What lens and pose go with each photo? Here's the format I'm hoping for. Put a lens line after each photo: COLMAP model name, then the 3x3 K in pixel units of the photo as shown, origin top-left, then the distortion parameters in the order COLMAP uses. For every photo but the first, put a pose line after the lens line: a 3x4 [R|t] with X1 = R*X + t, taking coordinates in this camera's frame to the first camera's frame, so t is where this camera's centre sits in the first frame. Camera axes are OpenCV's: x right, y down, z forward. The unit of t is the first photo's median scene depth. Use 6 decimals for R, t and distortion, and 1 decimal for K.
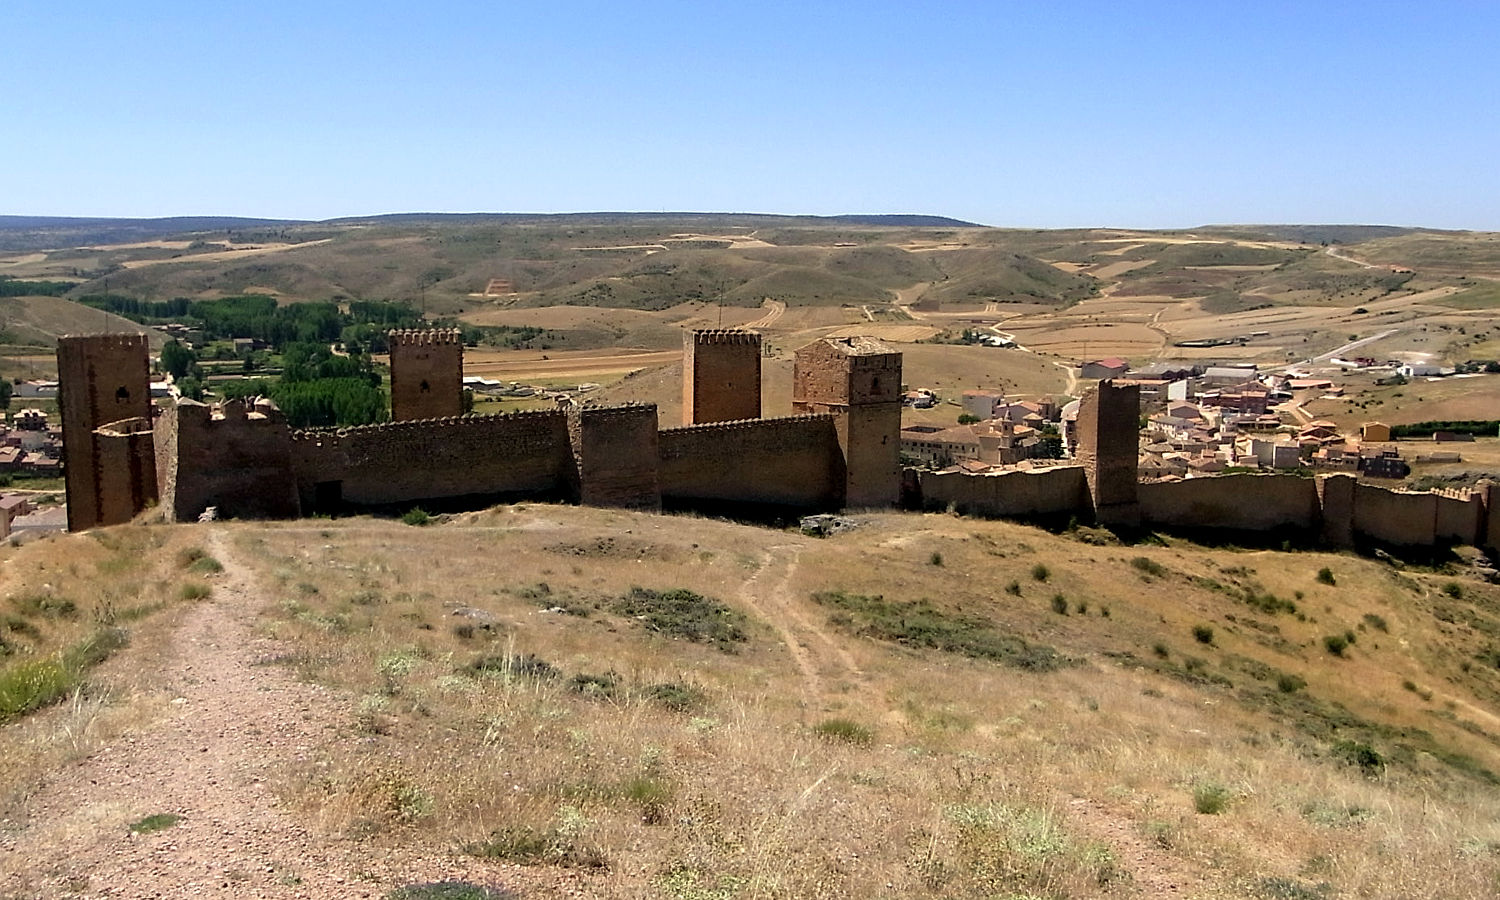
lens RADIAL K [[1450.4, 0, 710.6], [0, 1450.4, 506.2], [0, 0, 1]] dist [-0.133358, -0.004588]
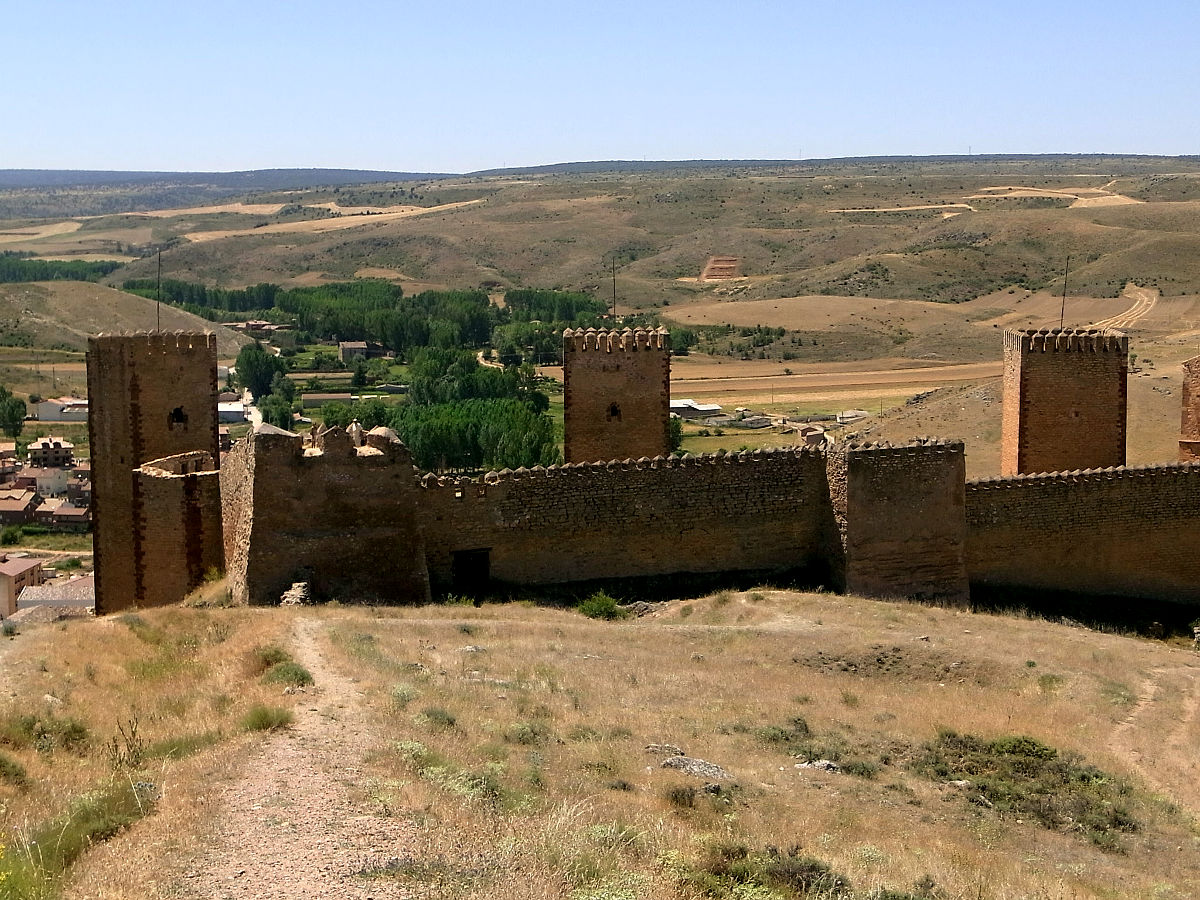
lens RADIAL K [[2126.8, 0, 600.0], [0, 2126.8, 450.0], [0, 0, 1]] dist [0.131896, -0.064019]
pose [[0.980180, 0.011242, -0.197791, -0.005227], [-0.024361, 0.997651, -0.064022, -0.000823], [0.196607, 0.067572, 0.978151, 0.016431]]
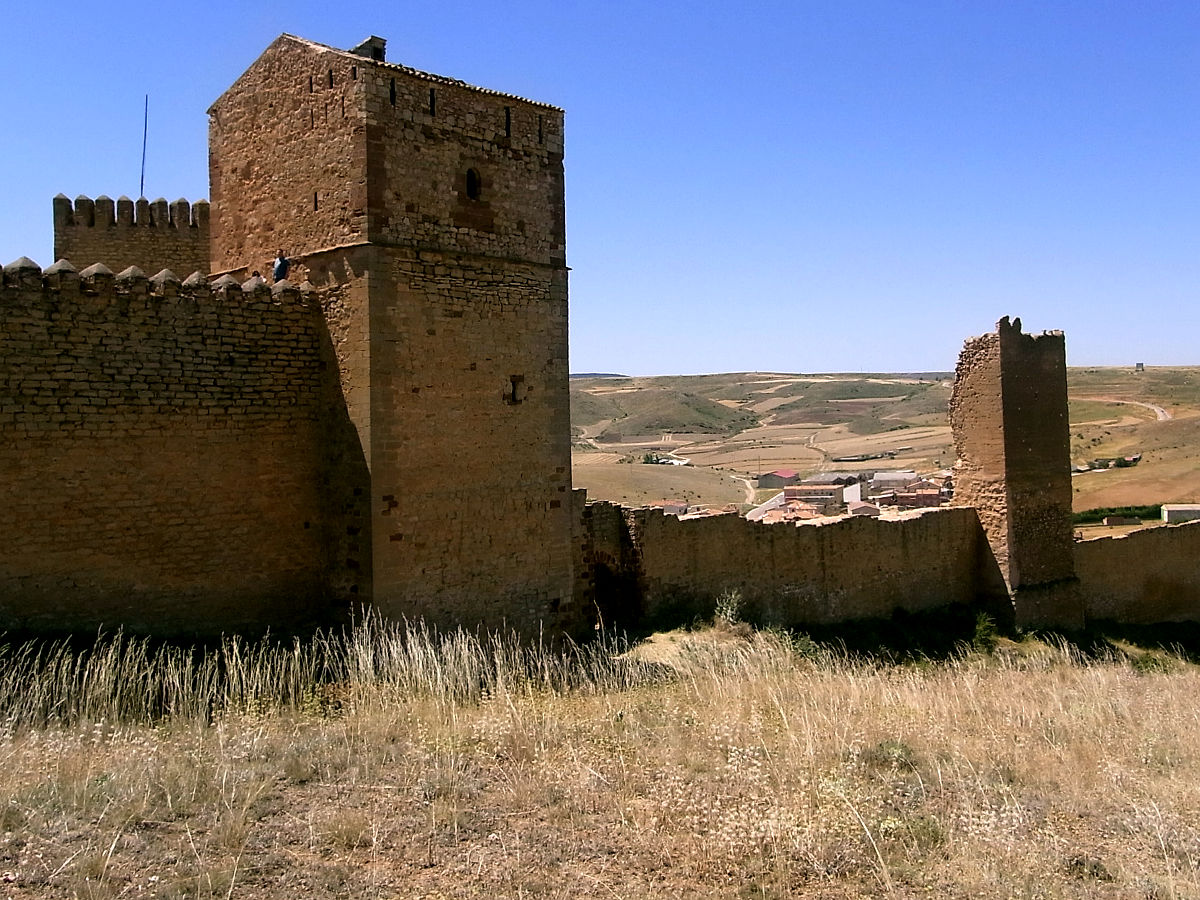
lens RADIAL K [[979.4, 0, 600.0], [0, 979.4, 450.0], [0, 0, 1]] dist [-0.083146, 0.000235]
pose [[0.989844, -0.025261, 0.139896, 0.088032], [0.049267, 0.984056, -0.170897, 0.001190], [-0.133348, 0.176053, 0.975307, 0.648299]]
